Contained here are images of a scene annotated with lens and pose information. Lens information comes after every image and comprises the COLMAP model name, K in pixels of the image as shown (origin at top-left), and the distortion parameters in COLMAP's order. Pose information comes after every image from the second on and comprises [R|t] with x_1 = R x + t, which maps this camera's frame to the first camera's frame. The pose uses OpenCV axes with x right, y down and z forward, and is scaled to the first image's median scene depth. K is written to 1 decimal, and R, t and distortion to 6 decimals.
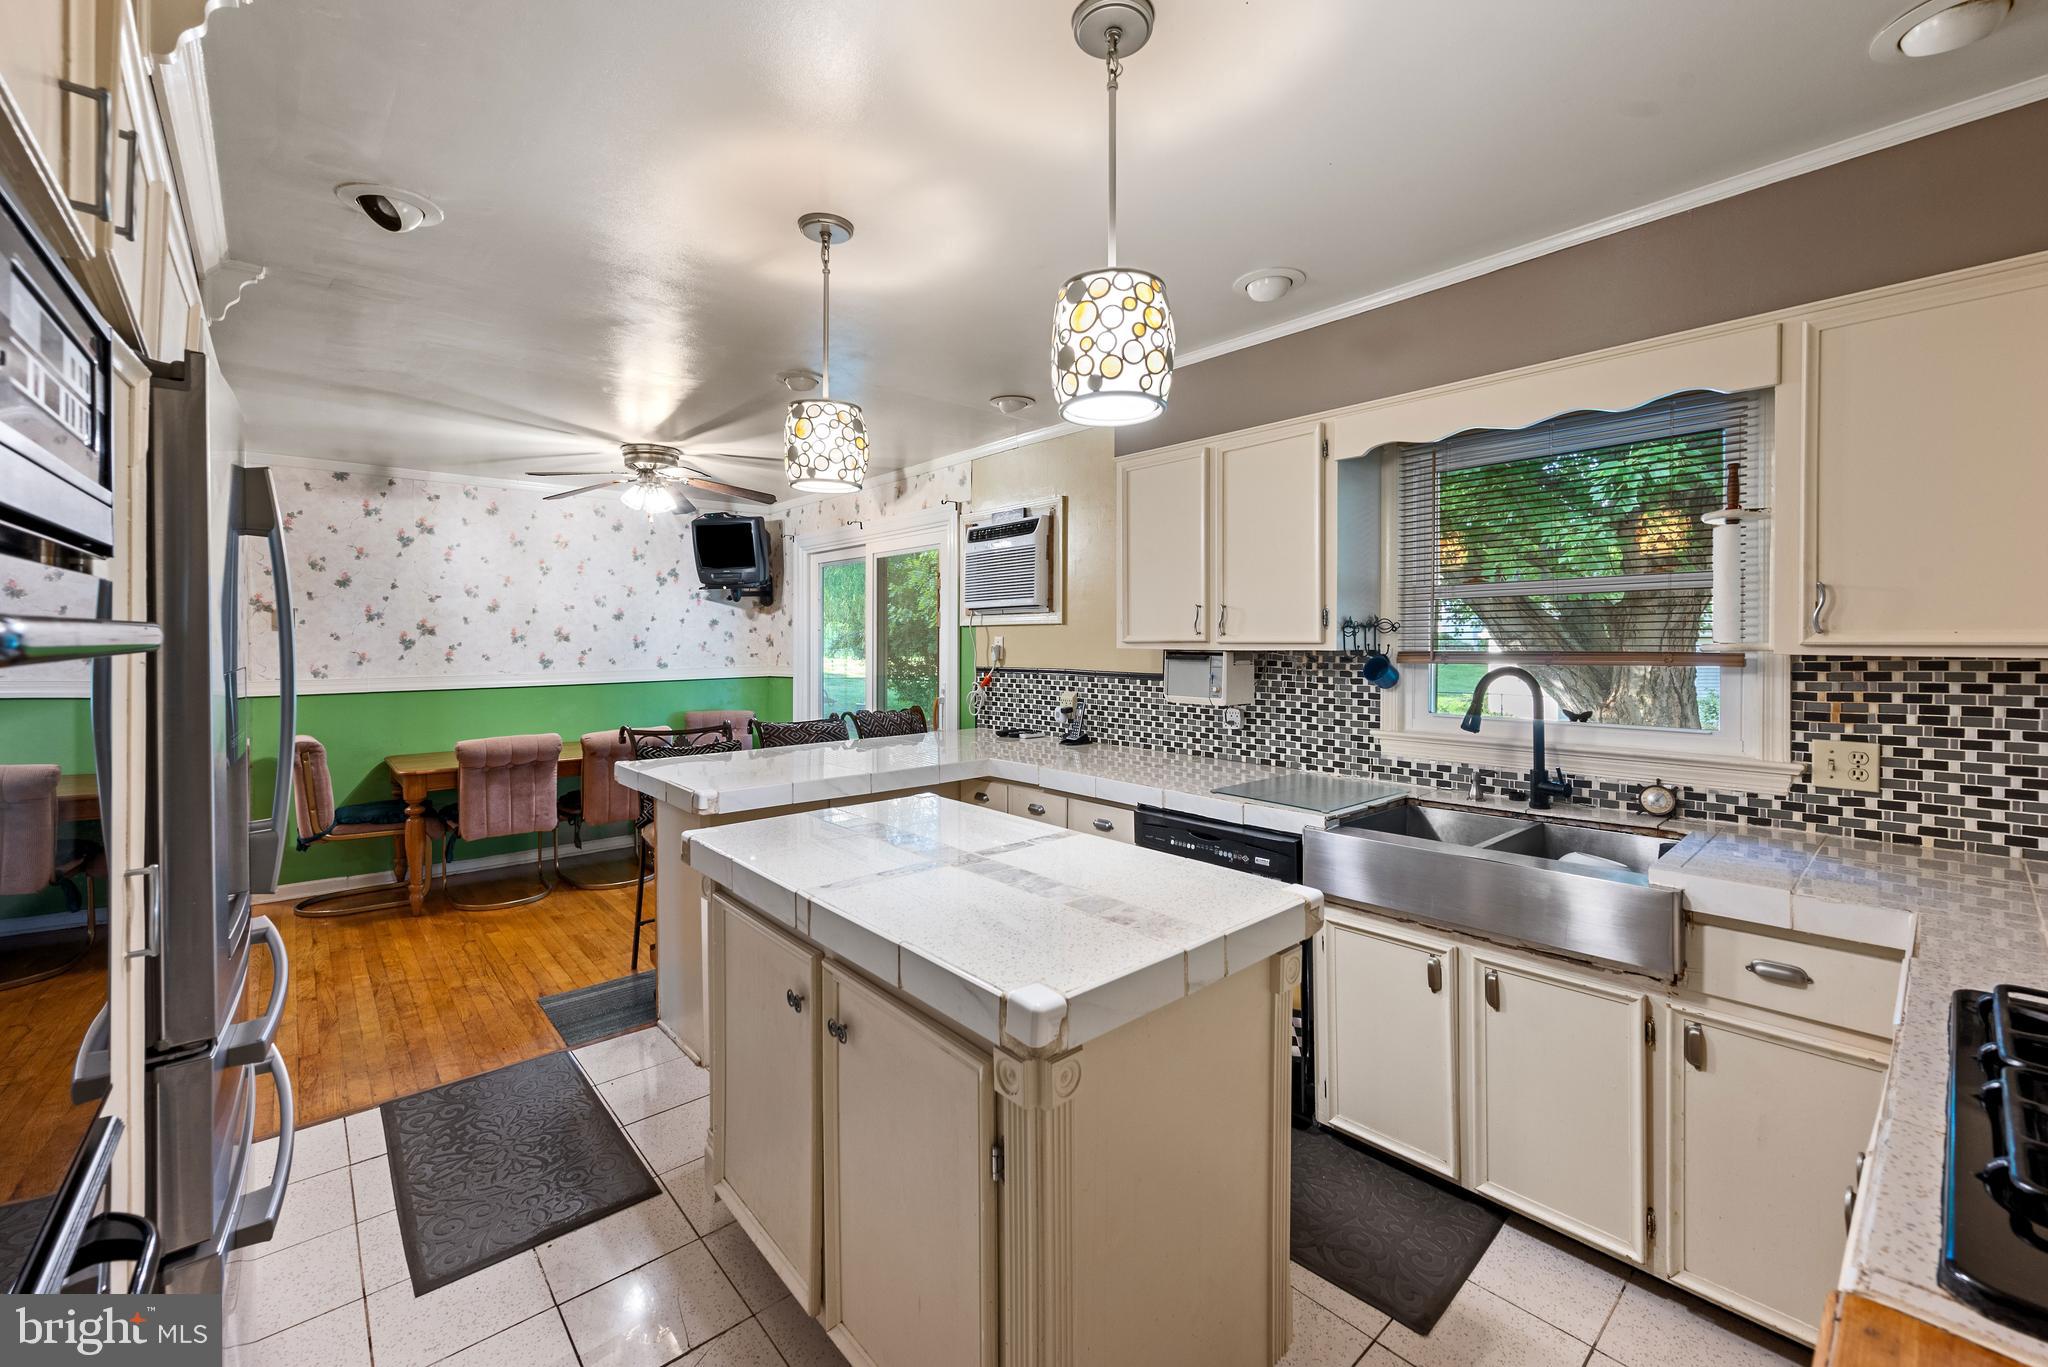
lens RADIAL K [[823.2, 0, 960.6], [0, 823.2, 649.1], [0, 0, 1]] dist [0.004328, -0.001098]
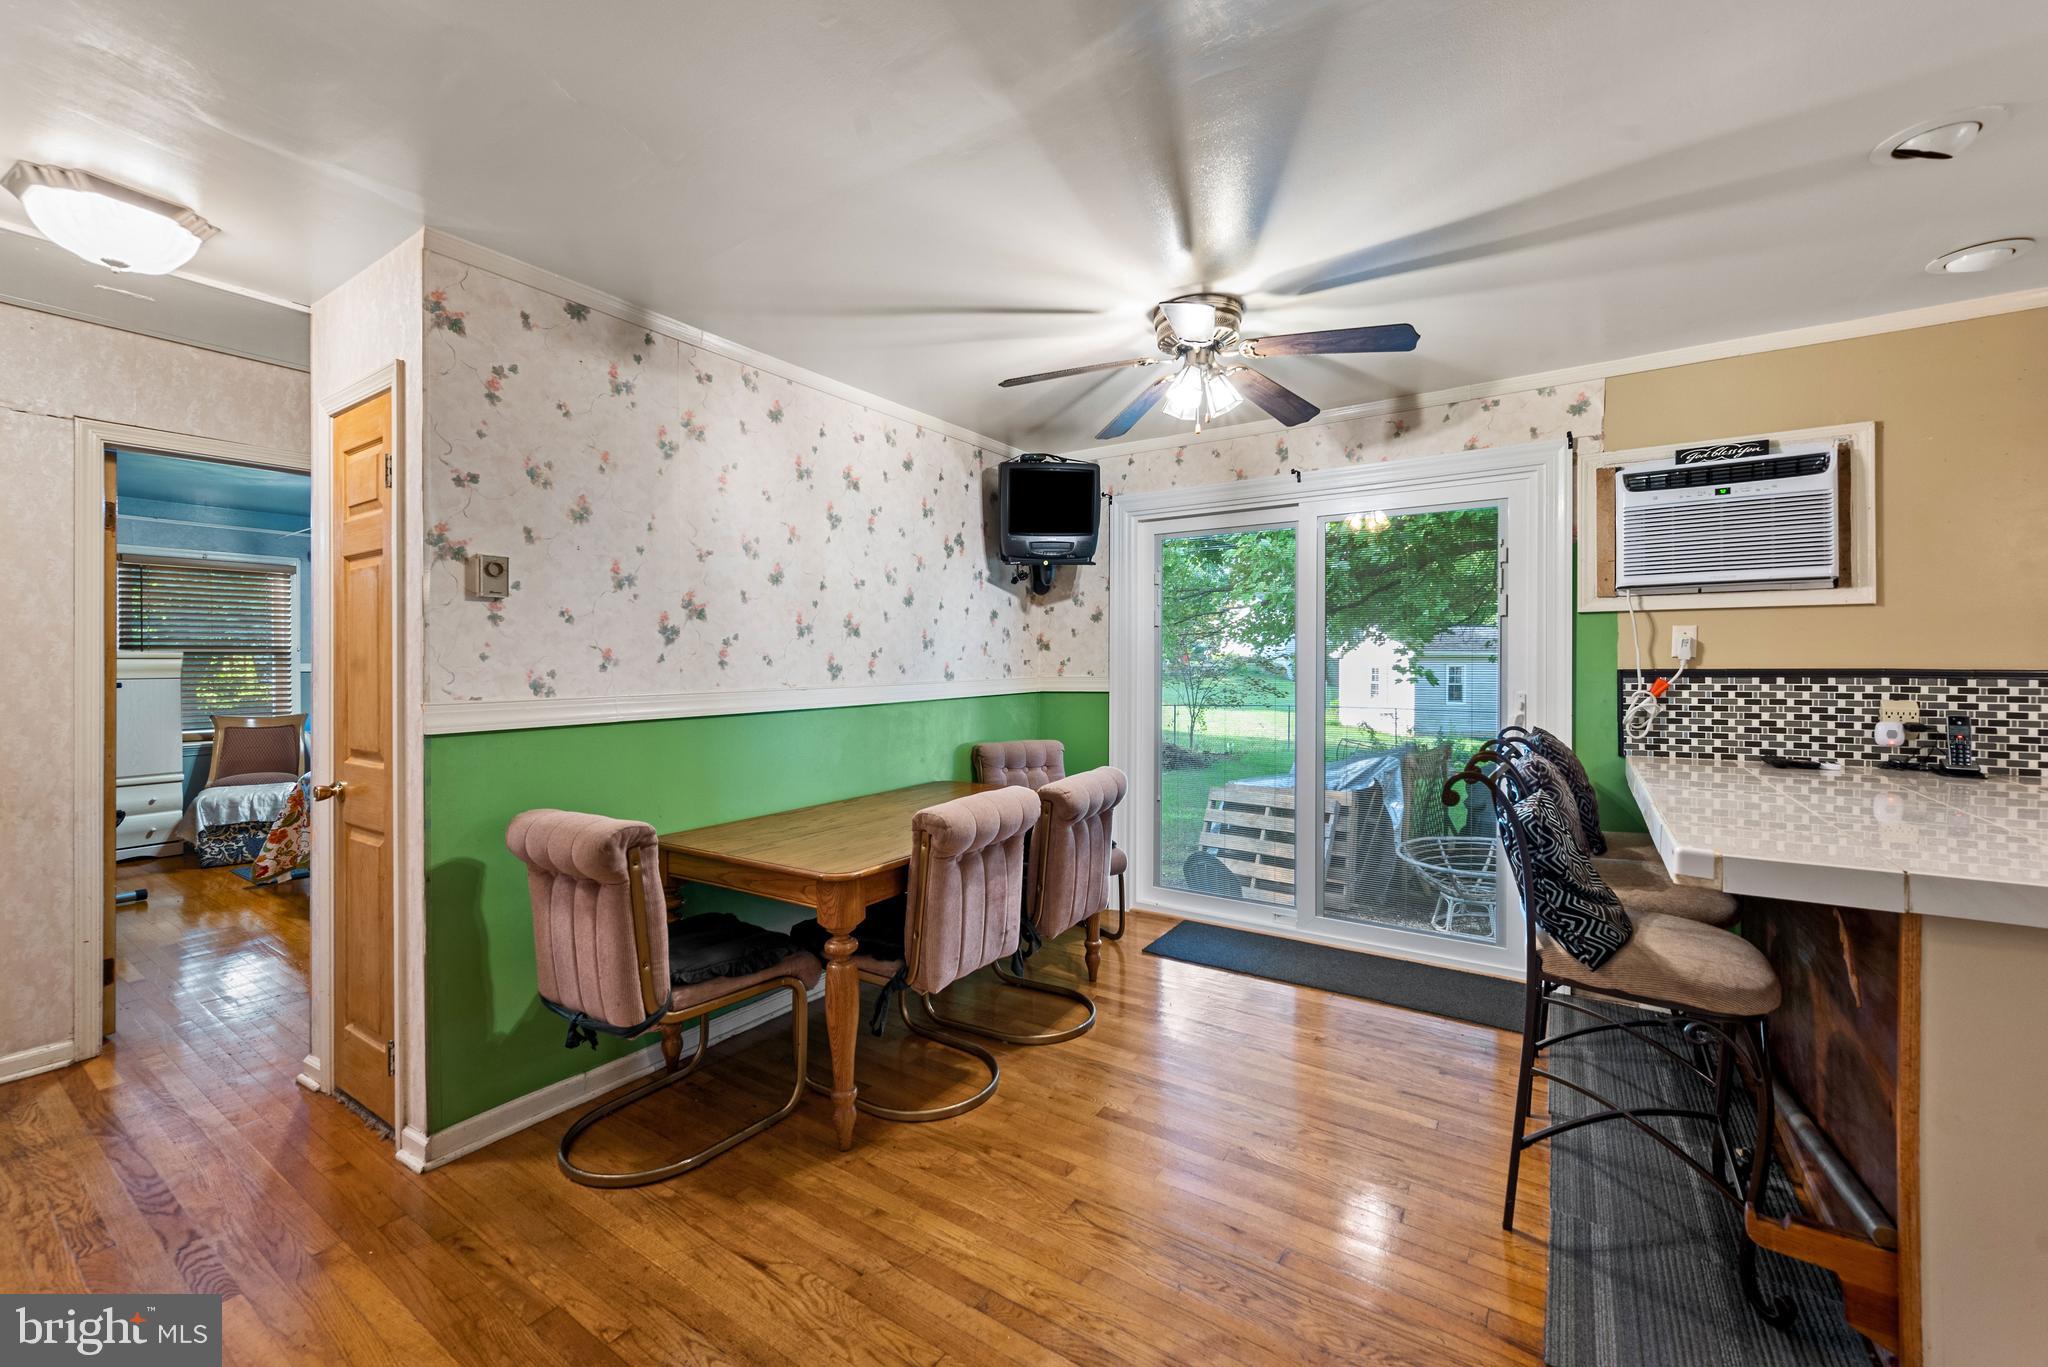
lens RADIAL K [[823.2, 0, 973.6], [0, 823.2, 666.2], [0, 0, 1]] dist [0.004328, -0.001098]
pose [[0.964021, -0.000760, 0.265825, -0.797794], [0.002395, 0.999980, -0.005828, 0.024405], [-0.265815, 0.006255, 0.964004, 0.527685]]
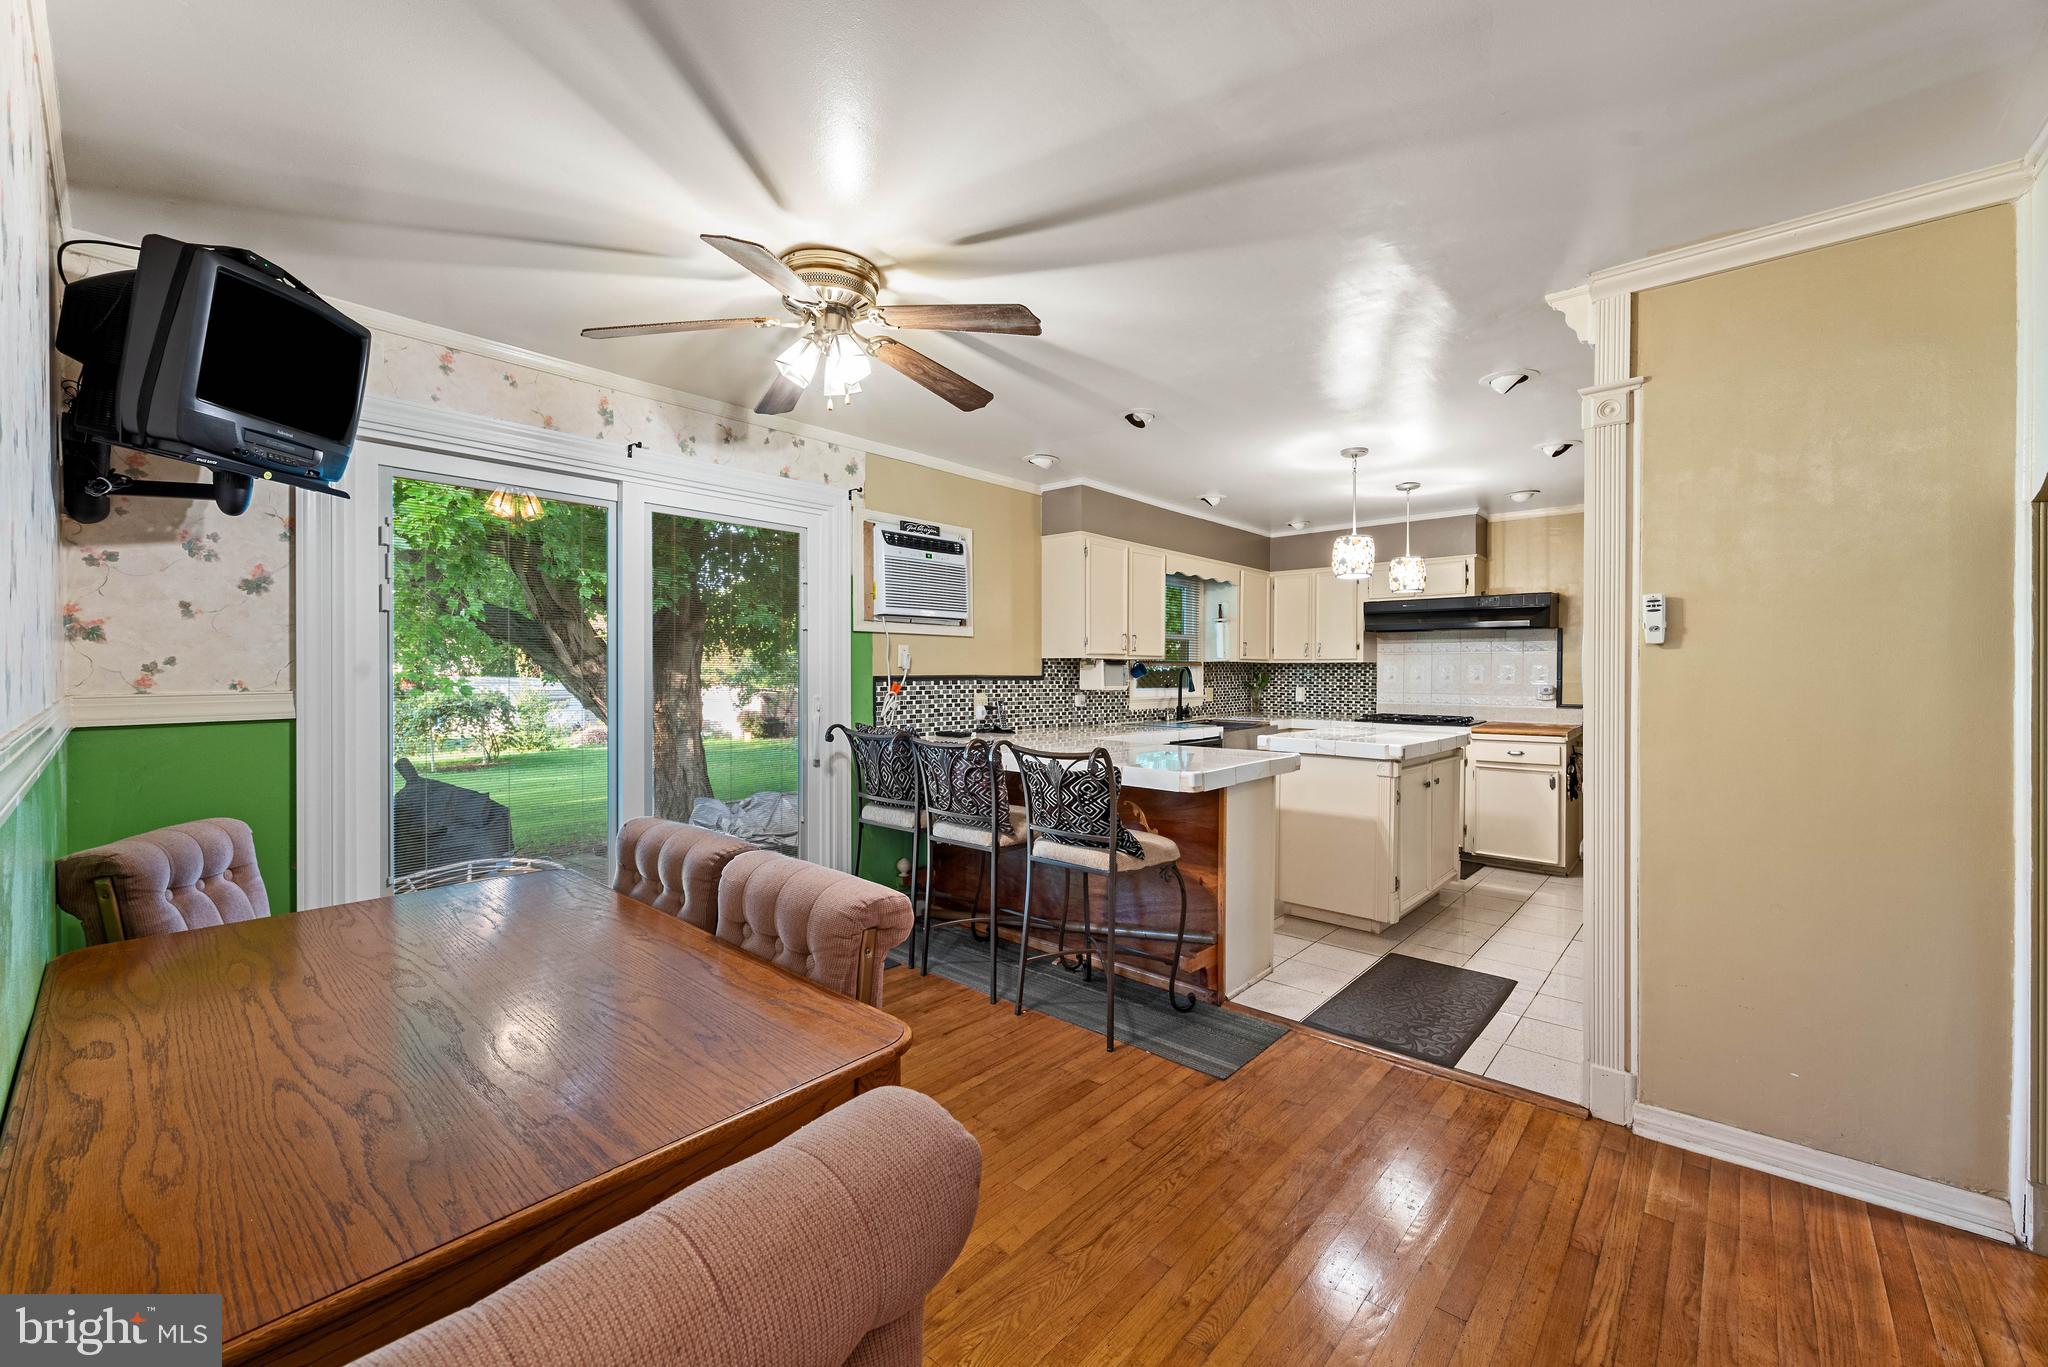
lens RADIAL K [[823.2, 0, 1063.1], [0, 823.2, 681.0], [0, 0, 1]] dist [0.004328, -0.001098]
pose [[-0.188580, -0.014470, 0.981951, -1.069254], [0.002095, 0.999883, 0.015137, 0.015359], [-0.982056, 0.004912, -0.188528, 1.094569]]
